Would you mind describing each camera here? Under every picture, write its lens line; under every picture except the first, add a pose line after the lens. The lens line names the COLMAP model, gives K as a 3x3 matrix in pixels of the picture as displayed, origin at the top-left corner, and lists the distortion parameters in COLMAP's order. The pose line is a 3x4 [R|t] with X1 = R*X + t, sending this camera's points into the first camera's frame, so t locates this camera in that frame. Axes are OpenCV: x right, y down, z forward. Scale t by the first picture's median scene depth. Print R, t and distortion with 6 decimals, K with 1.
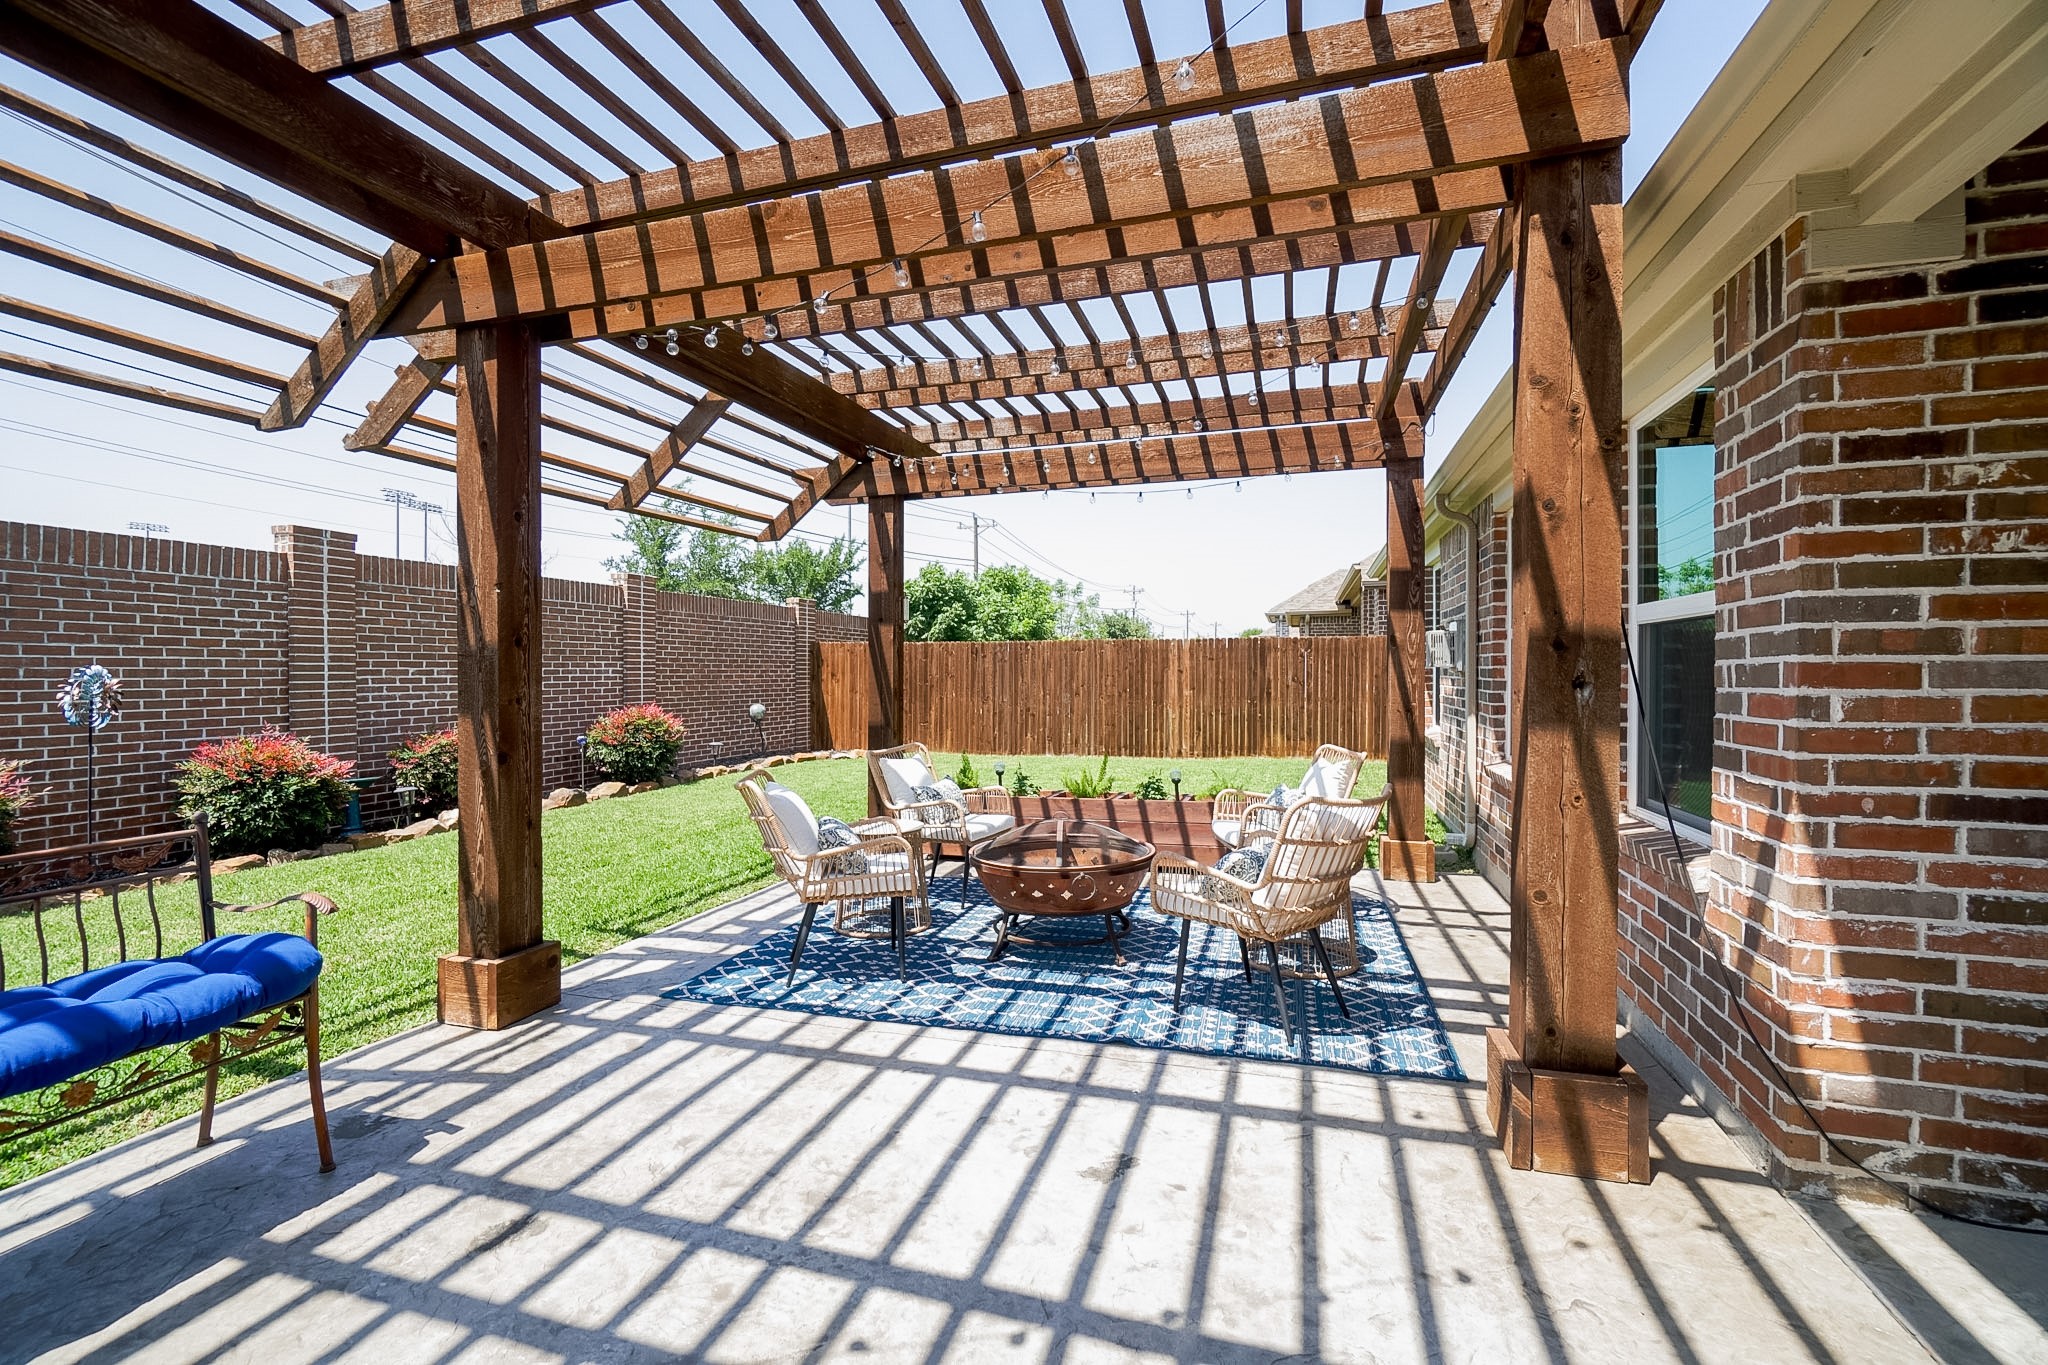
lens RADIAL K [[883.2, 0, 1024.0], [0, 883.2, 682.5], [0, 0, 1]] dist [-0.000934, -0.000318]
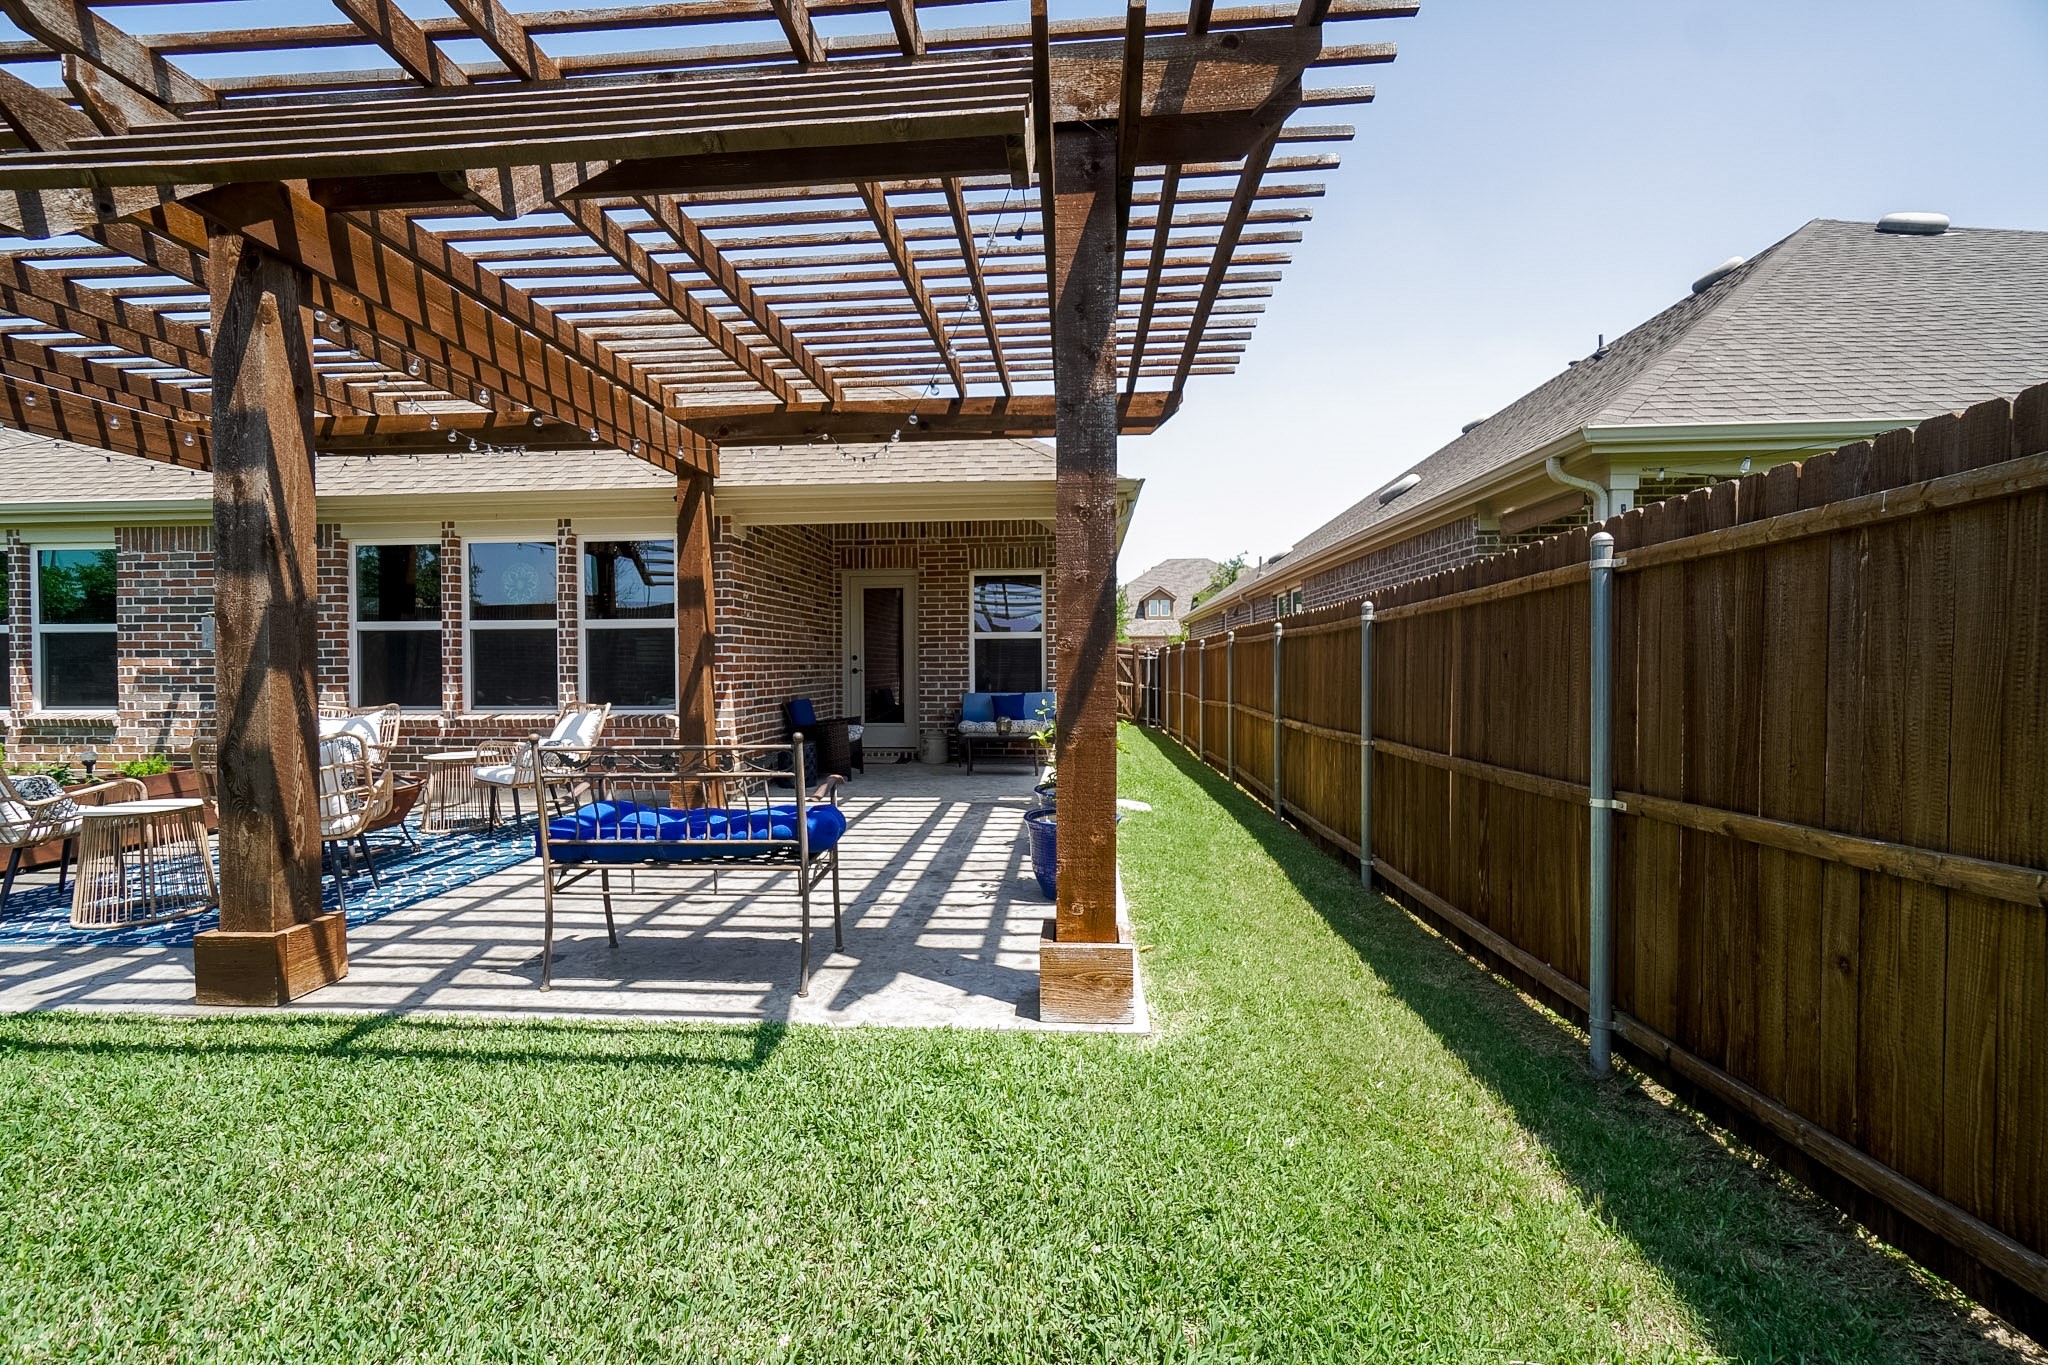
lens RADIAL K [[883.2, 0, 1024.0], [0, 883.2, 682.5], [0, 0, 1]] dist [-0.000934, -0.000318]
pose [[-0.226332, -0.018869, 0.973867, -2.042677], [0.027155, 0.999302, 0.025673, 0.057455], [-0.973672, 0.032256, -0.225661, 0.528124]]
